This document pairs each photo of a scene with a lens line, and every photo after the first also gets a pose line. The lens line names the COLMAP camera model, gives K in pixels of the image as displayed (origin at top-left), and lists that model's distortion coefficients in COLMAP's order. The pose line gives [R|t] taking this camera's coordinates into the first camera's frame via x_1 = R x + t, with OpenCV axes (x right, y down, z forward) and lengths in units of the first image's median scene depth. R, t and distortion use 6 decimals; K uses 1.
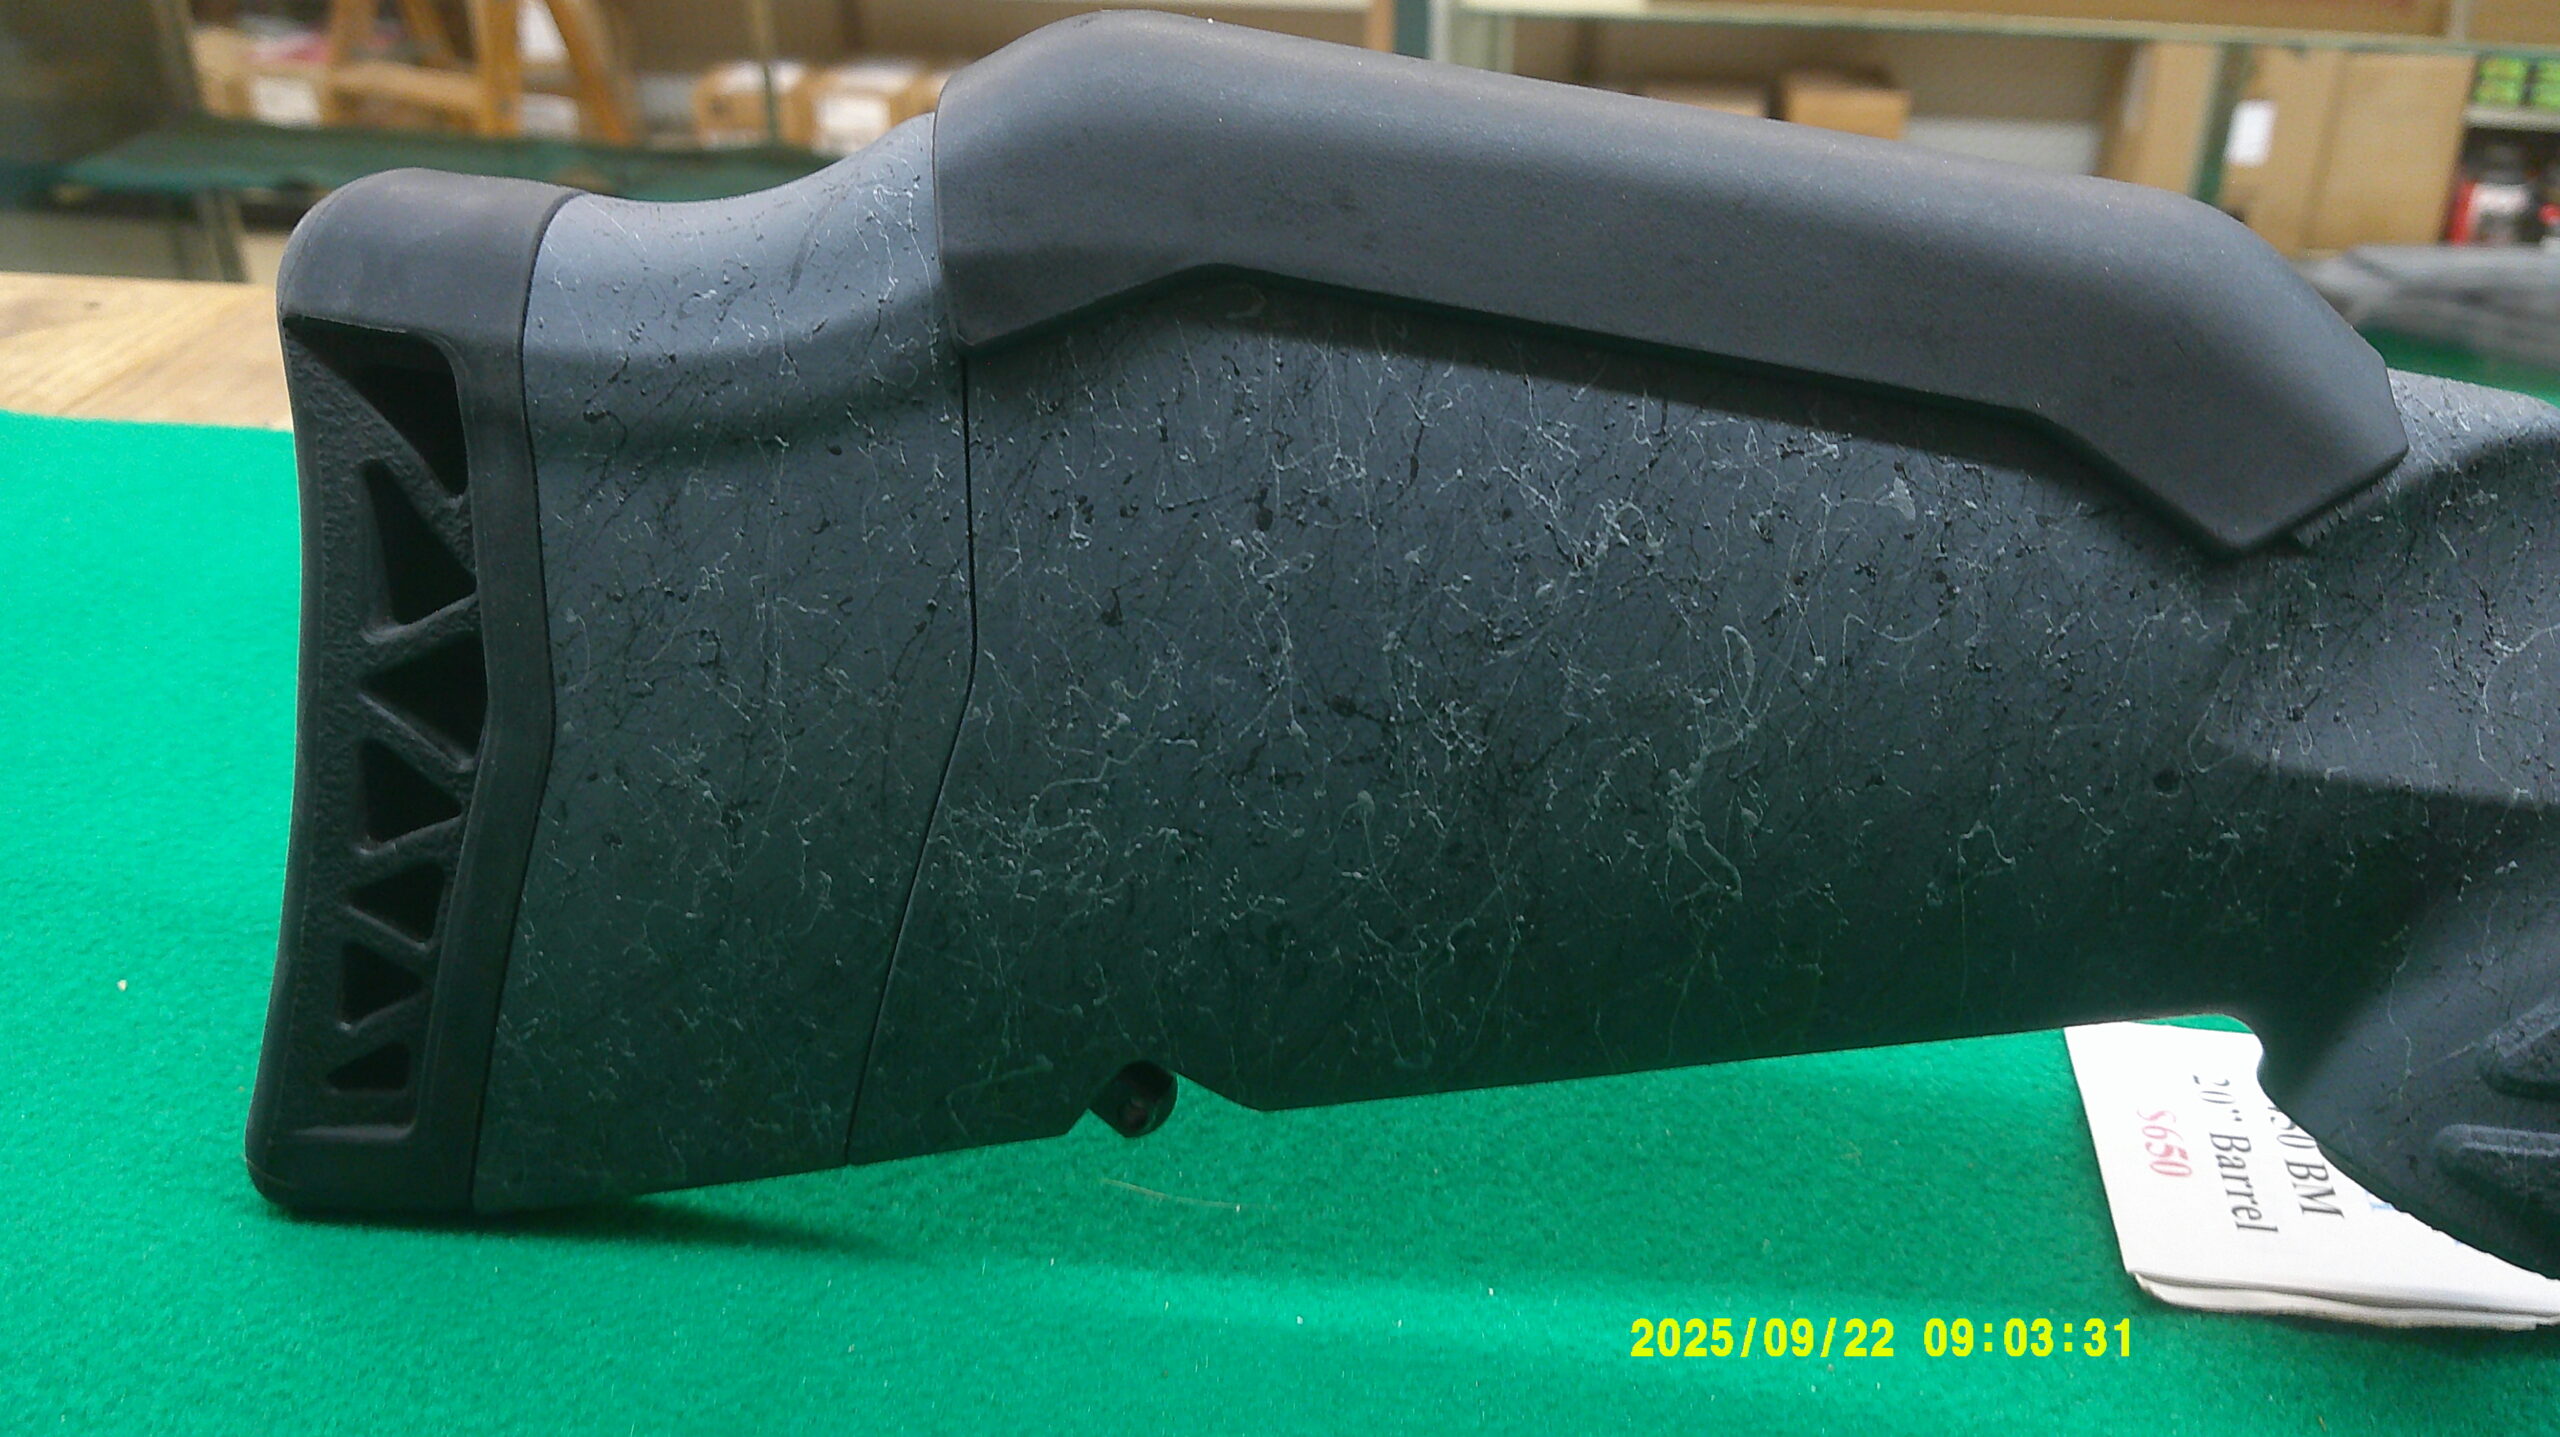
lens RADIAL K [[2037.5, 0, 1280.0], [0, 2037.5, 718.5], [0, 0, 1]] dist [0.074093, -0.183444]
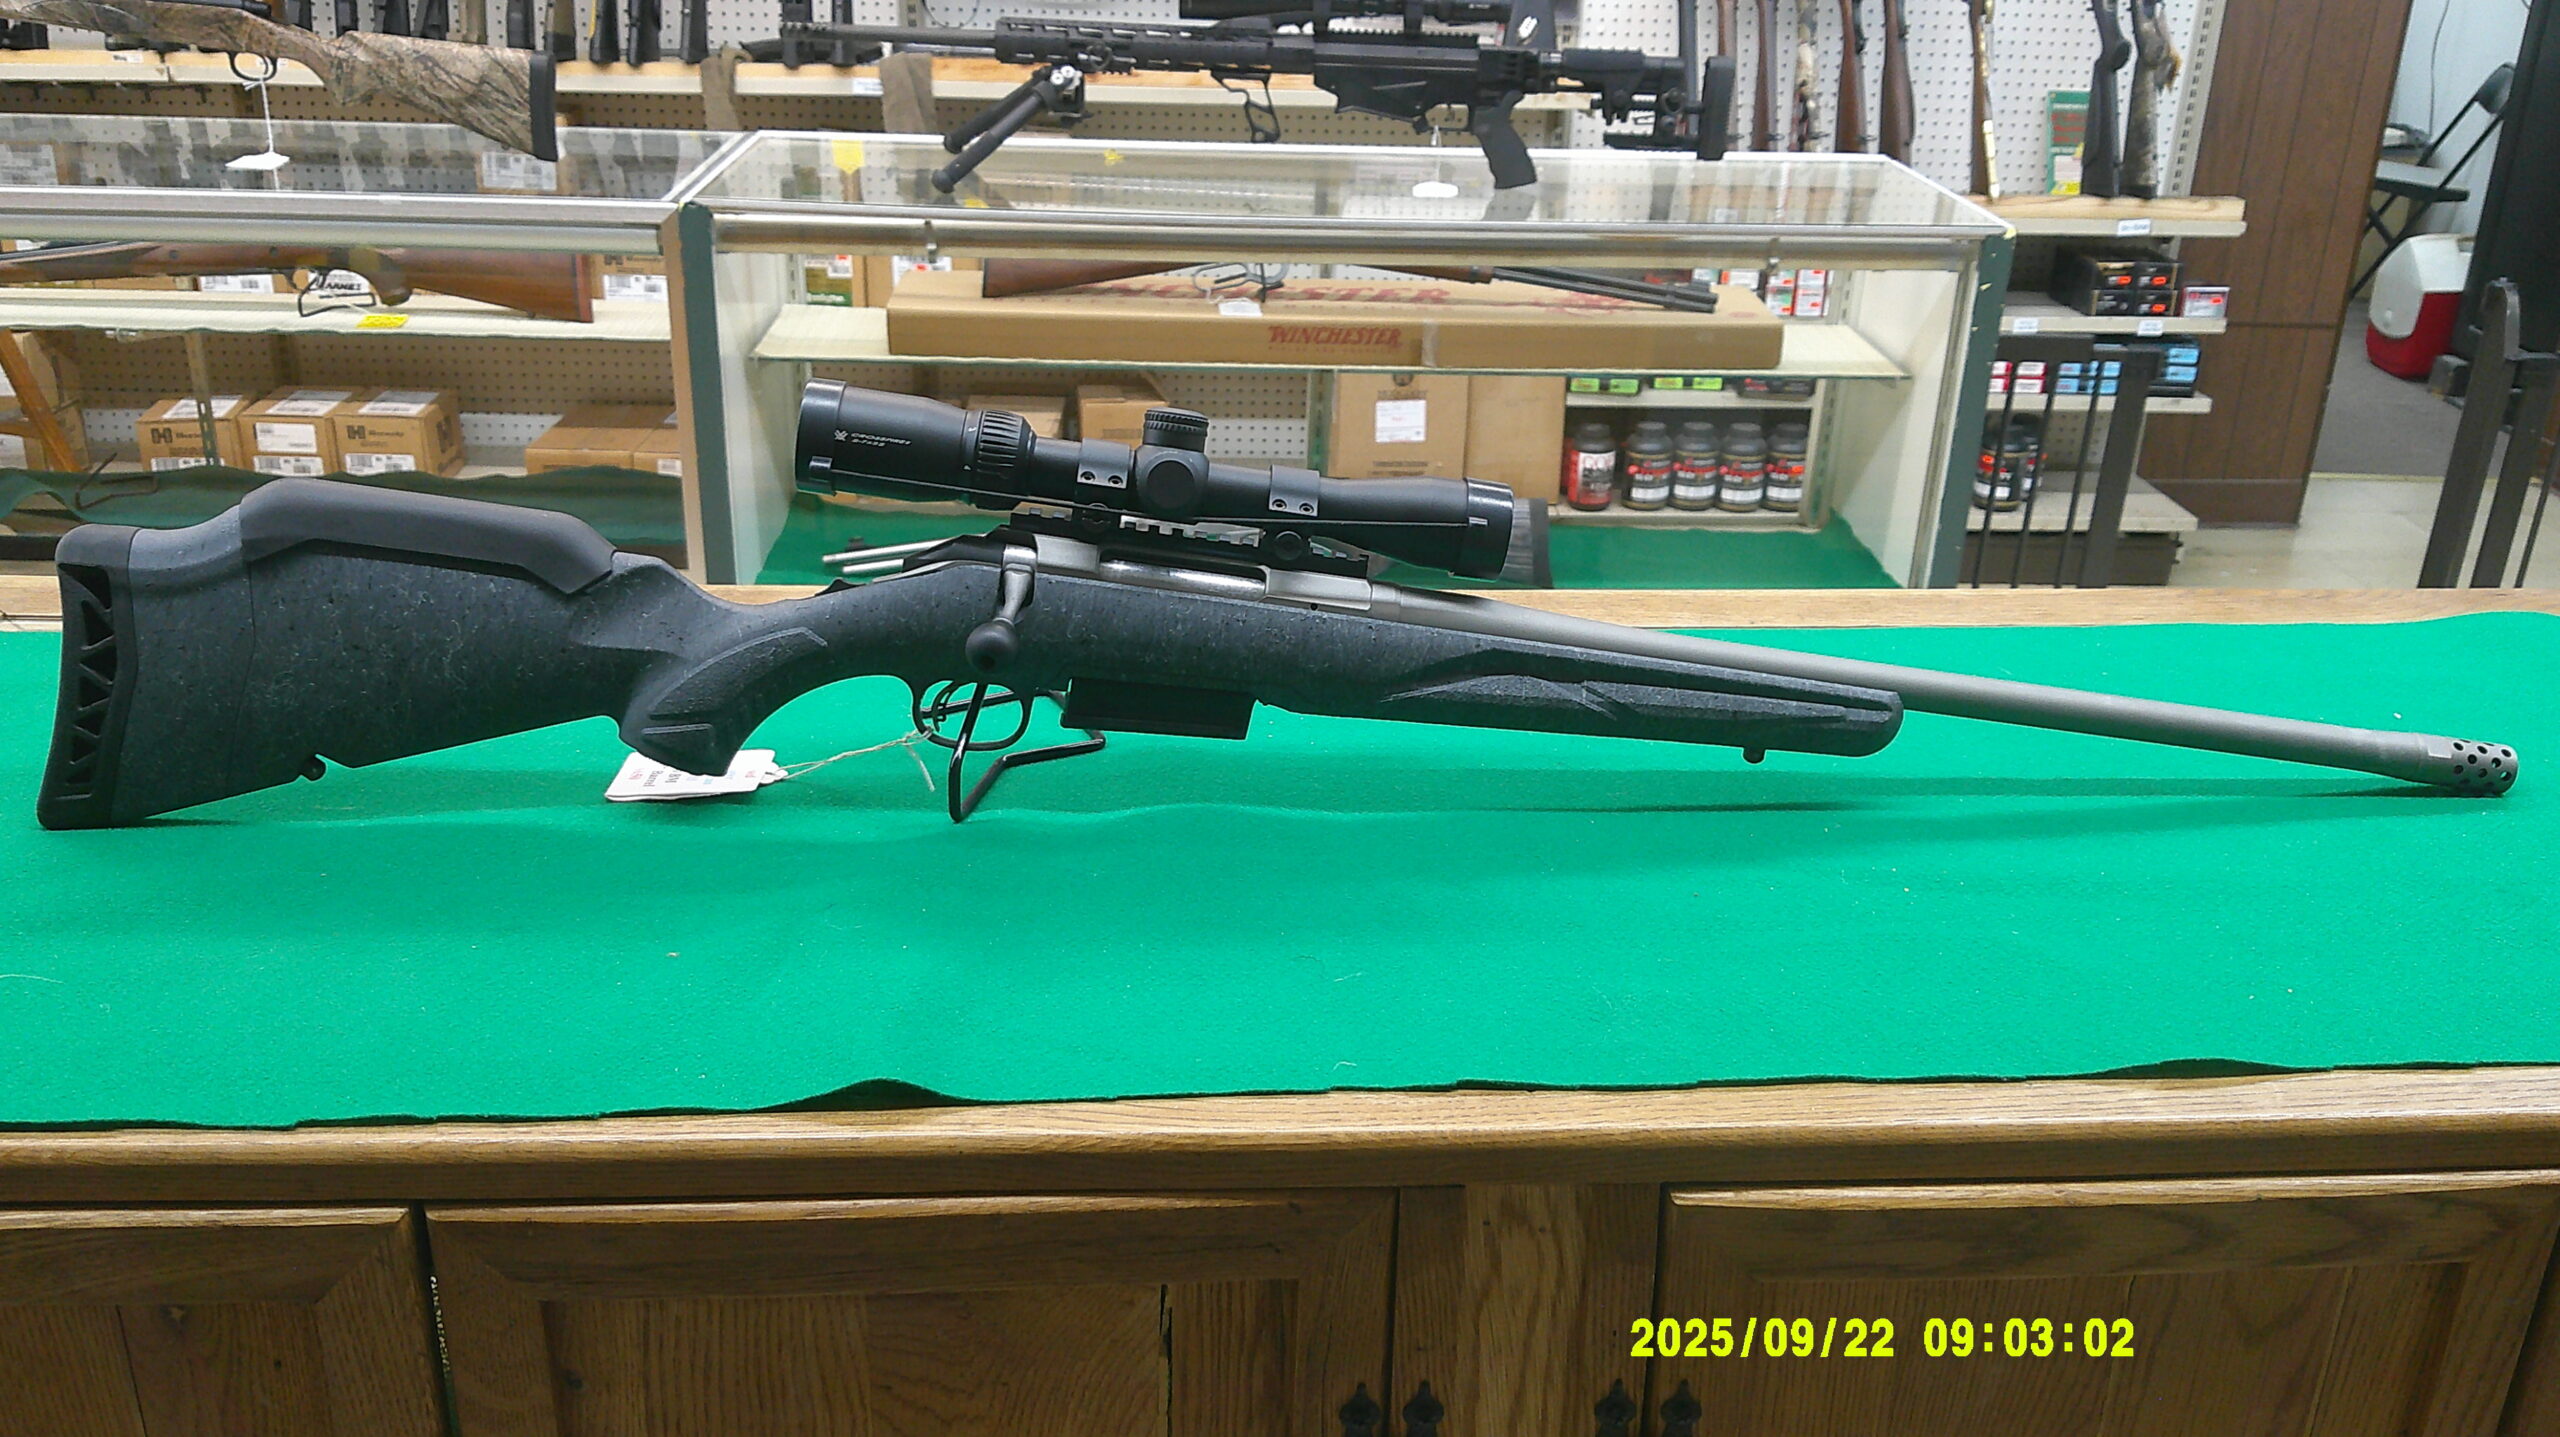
lens RADIAL K [[2037.5, 0, 1280.0], [0, 2037.5, 718.5], [0, 0, 1]] dist [0.074093, -0.183444]
pose [[0.970569, -0.060969, 0.232979, 0.821800], [0.090907, 0.988603, -0.119998, 0.759614], [-0.223007, 0.137646, 0.965050, -3.170364]]
